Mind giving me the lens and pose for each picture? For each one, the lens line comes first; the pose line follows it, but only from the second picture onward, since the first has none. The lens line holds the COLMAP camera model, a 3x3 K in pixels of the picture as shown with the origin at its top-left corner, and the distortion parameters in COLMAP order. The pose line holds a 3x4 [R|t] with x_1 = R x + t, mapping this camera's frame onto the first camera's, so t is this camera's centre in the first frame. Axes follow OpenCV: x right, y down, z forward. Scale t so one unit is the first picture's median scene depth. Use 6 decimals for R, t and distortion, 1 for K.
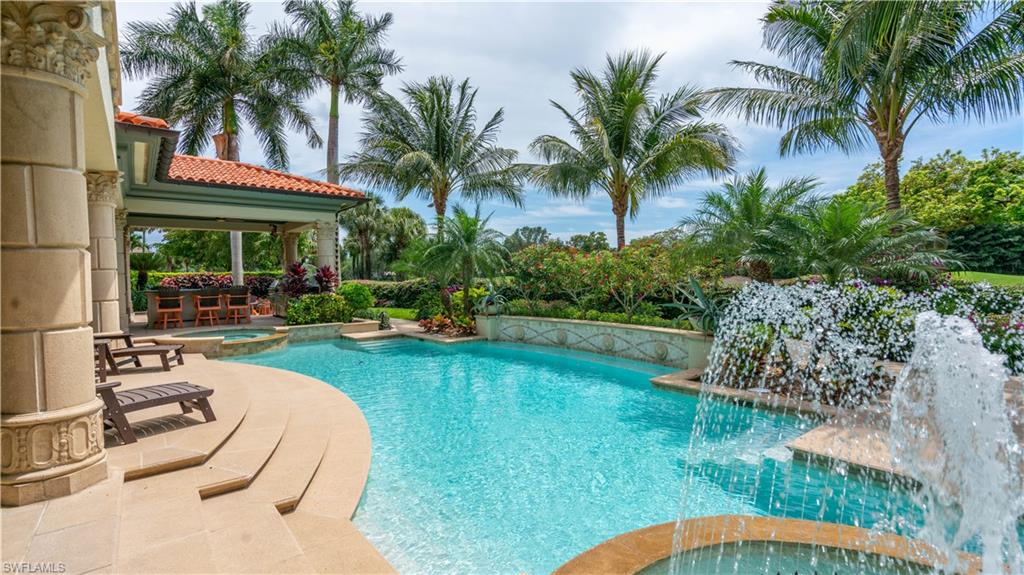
lens RADIAL K [[461.2, 0, 516.7], [0, 461.2, 286.6], [0, 0, 1]] dist [0.001399, 0.000205]
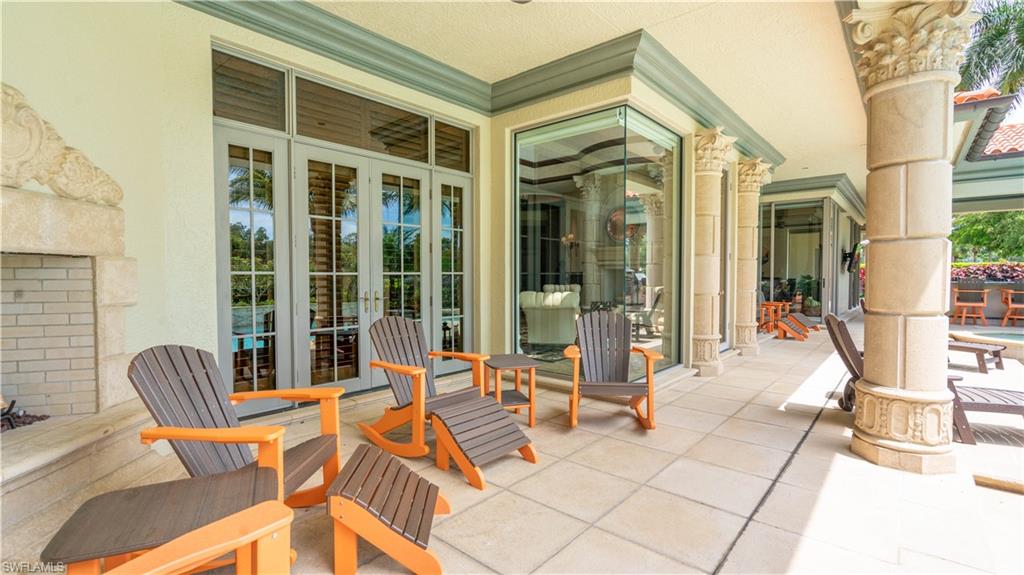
lens RADIAL K [[461.2, 0, 516.9], [0, 461.2, 286.6], [0, 0, 1]] dist [0.001399, 0.000205]
pose [[0.193322, 0.043700, -0.980162, -0.134626], [-0.024054, 0.998918, 0.039792, 0.005988], [0.980840, 0.015885, 0.194164, -0.106857]]
